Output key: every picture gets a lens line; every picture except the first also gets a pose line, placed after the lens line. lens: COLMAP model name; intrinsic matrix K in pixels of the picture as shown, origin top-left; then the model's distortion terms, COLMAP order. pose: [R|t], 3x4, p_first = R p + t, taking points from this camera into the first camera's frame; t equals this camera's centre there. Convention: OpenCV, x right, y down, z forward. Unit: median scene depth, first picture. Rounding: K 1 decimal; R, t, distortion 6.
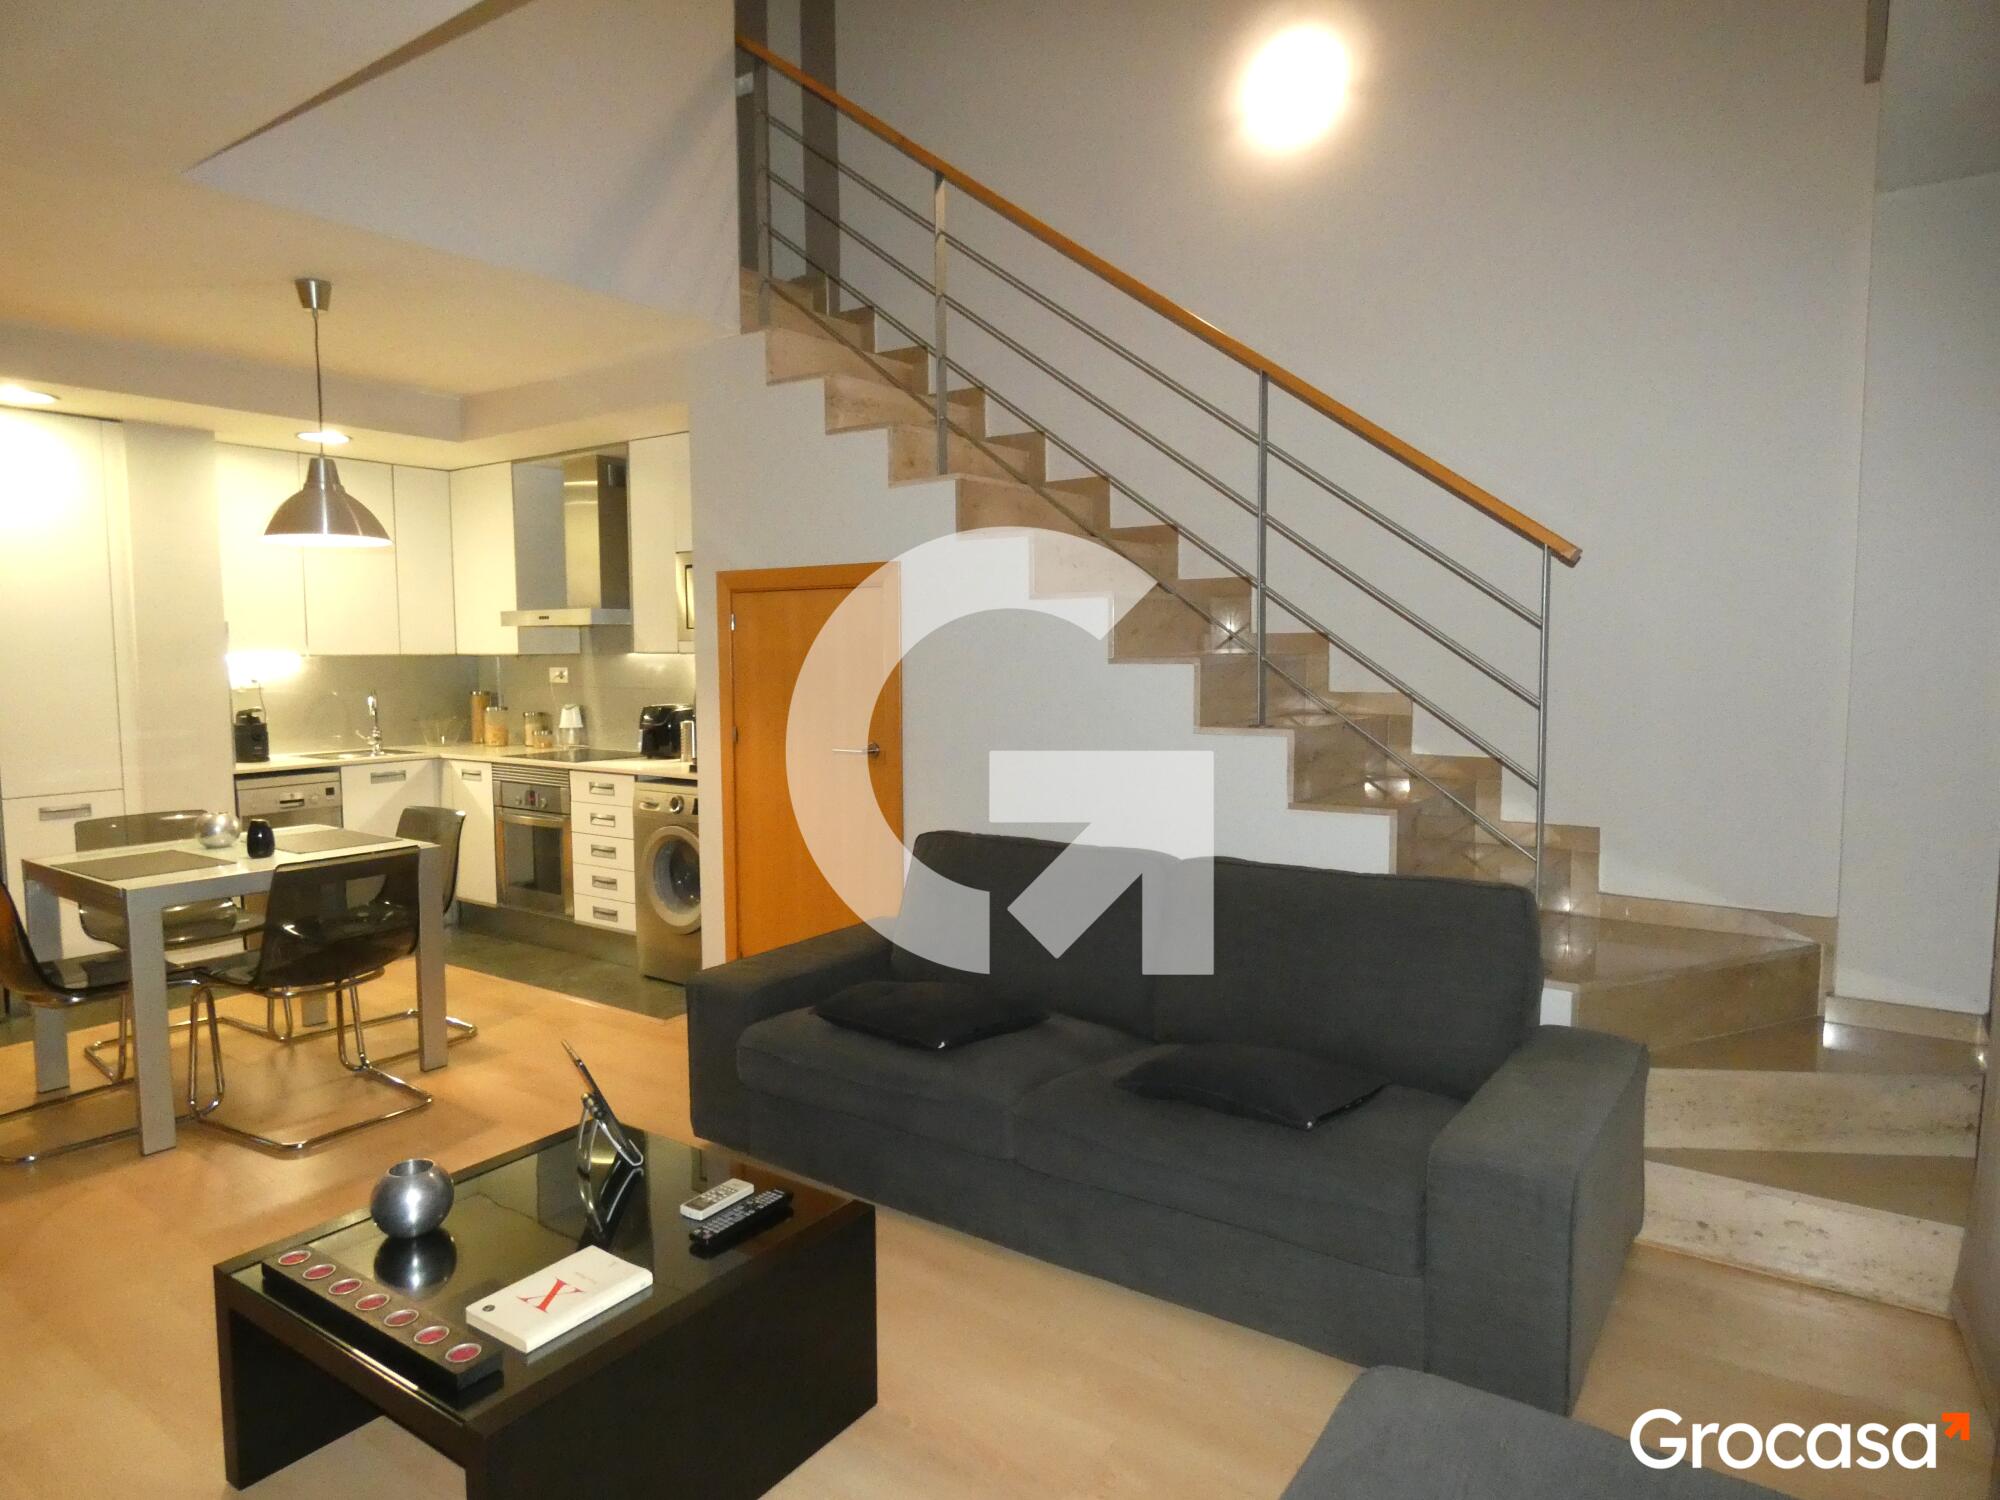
lens RADIAL K [[1210.4, 0, 1003.9], [0, 1210.4, 743.4], [0, 0, 1]] dist [0.005360, -0.002054]
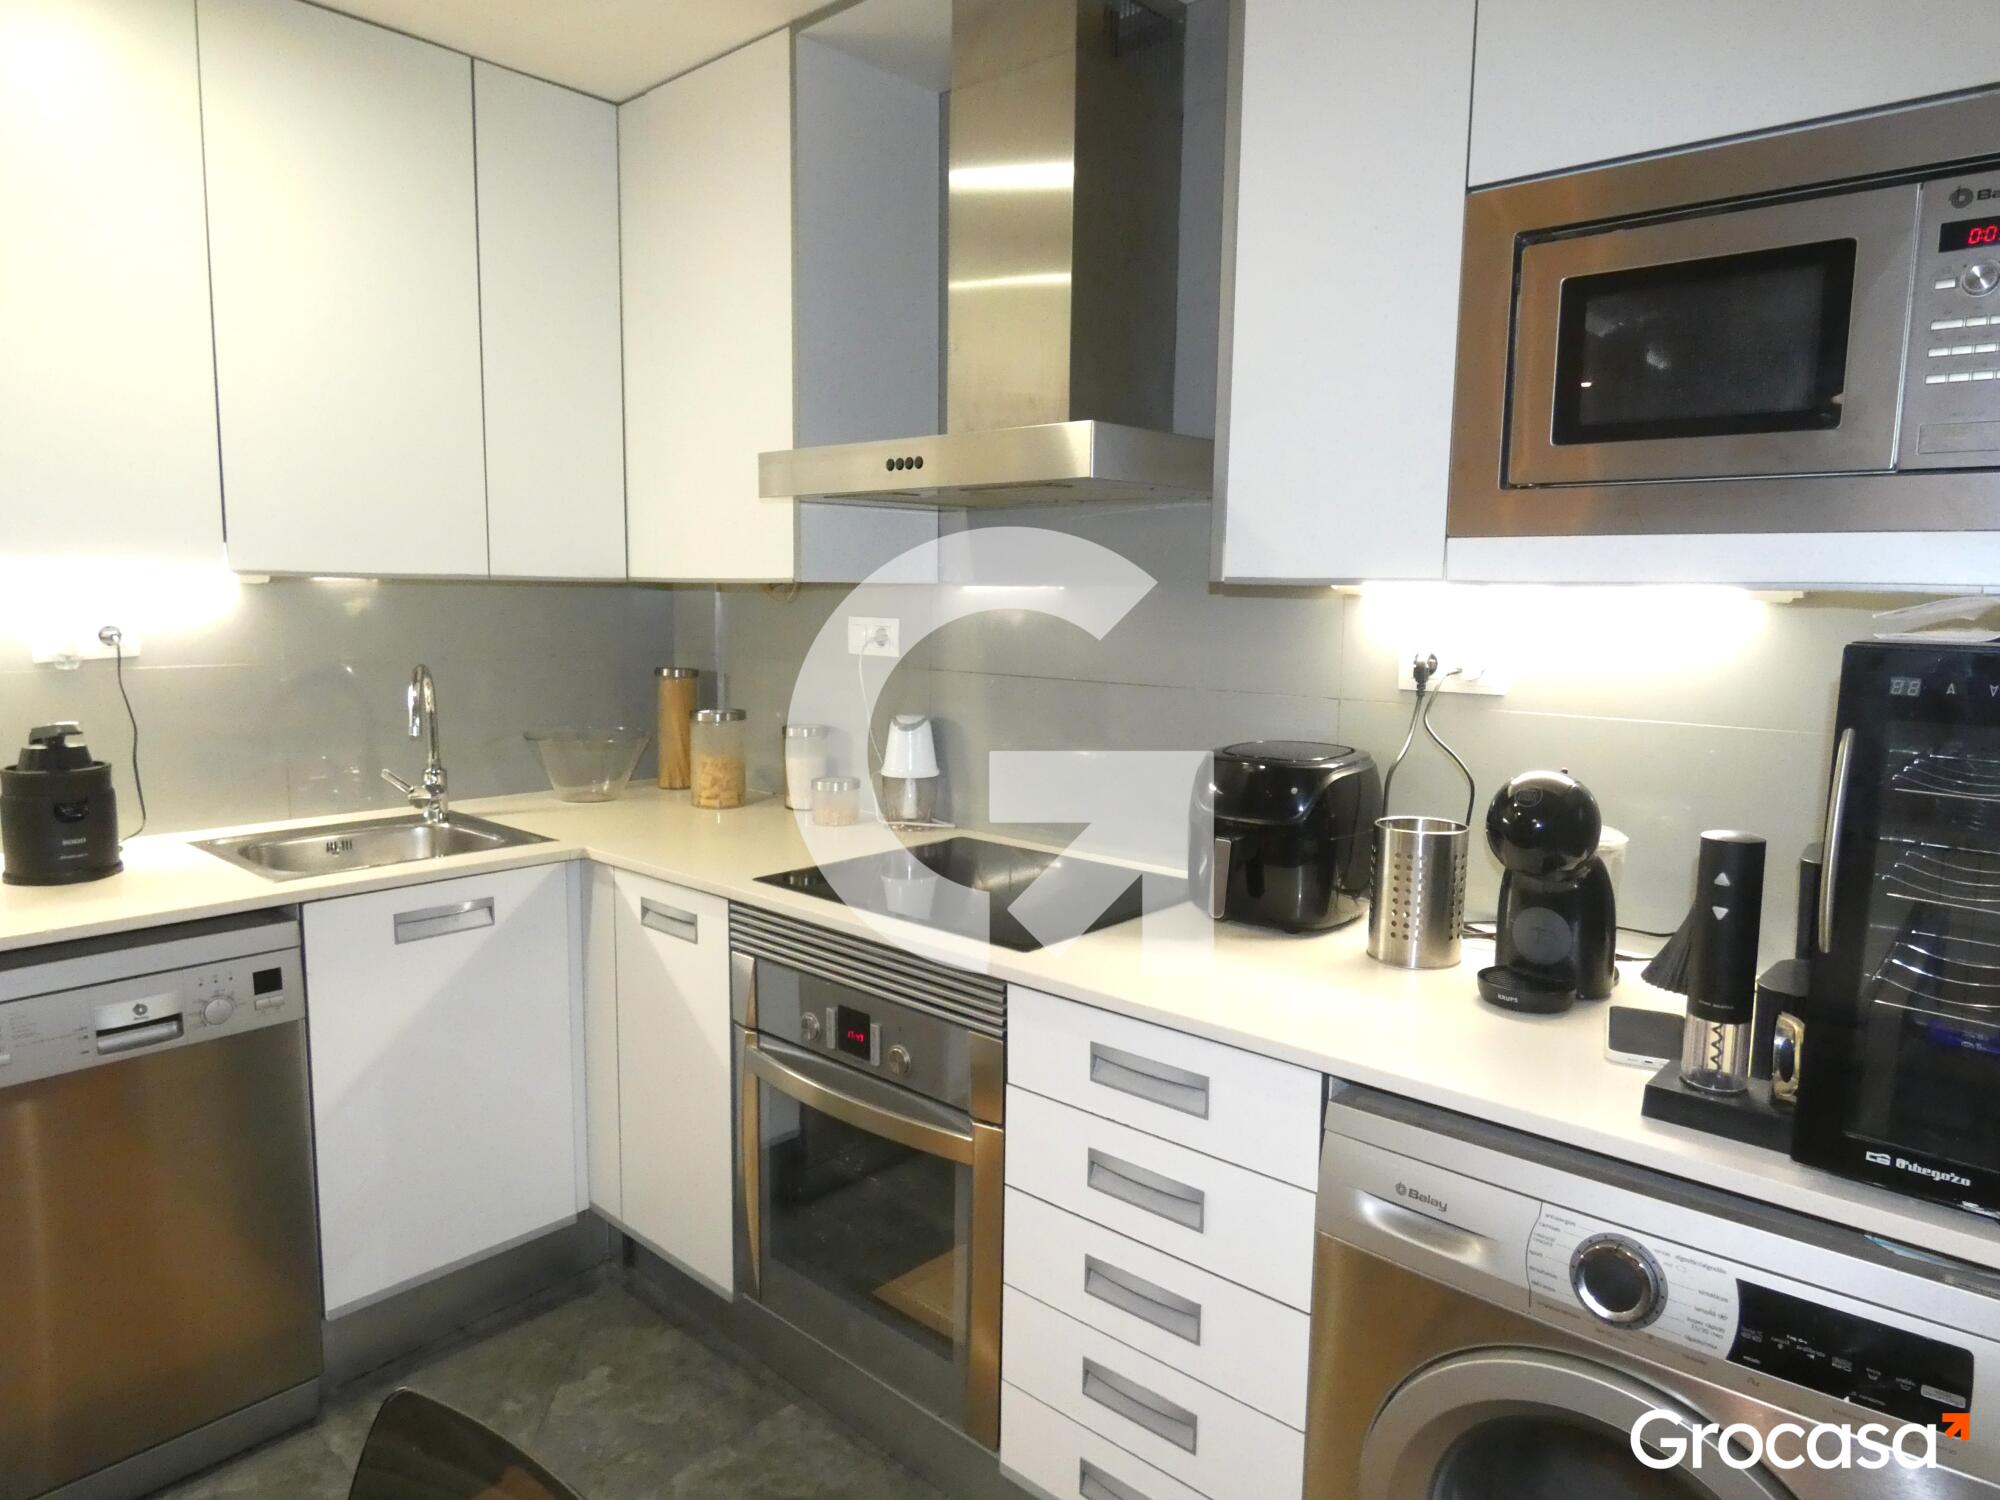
lens RADIAL K [[1254.1, 0, 1000.0], [0, 1254.1, 750.0], [0, 0, 1]] dist [0.003995, 0.000047]
pose [[0.992061, 0.034146, -0.121037, -0.430321], [-0.028672, 0.998498, 0.046686, -0.062188], [0.122449, -0.042845, 0.991550, 0.930837]]
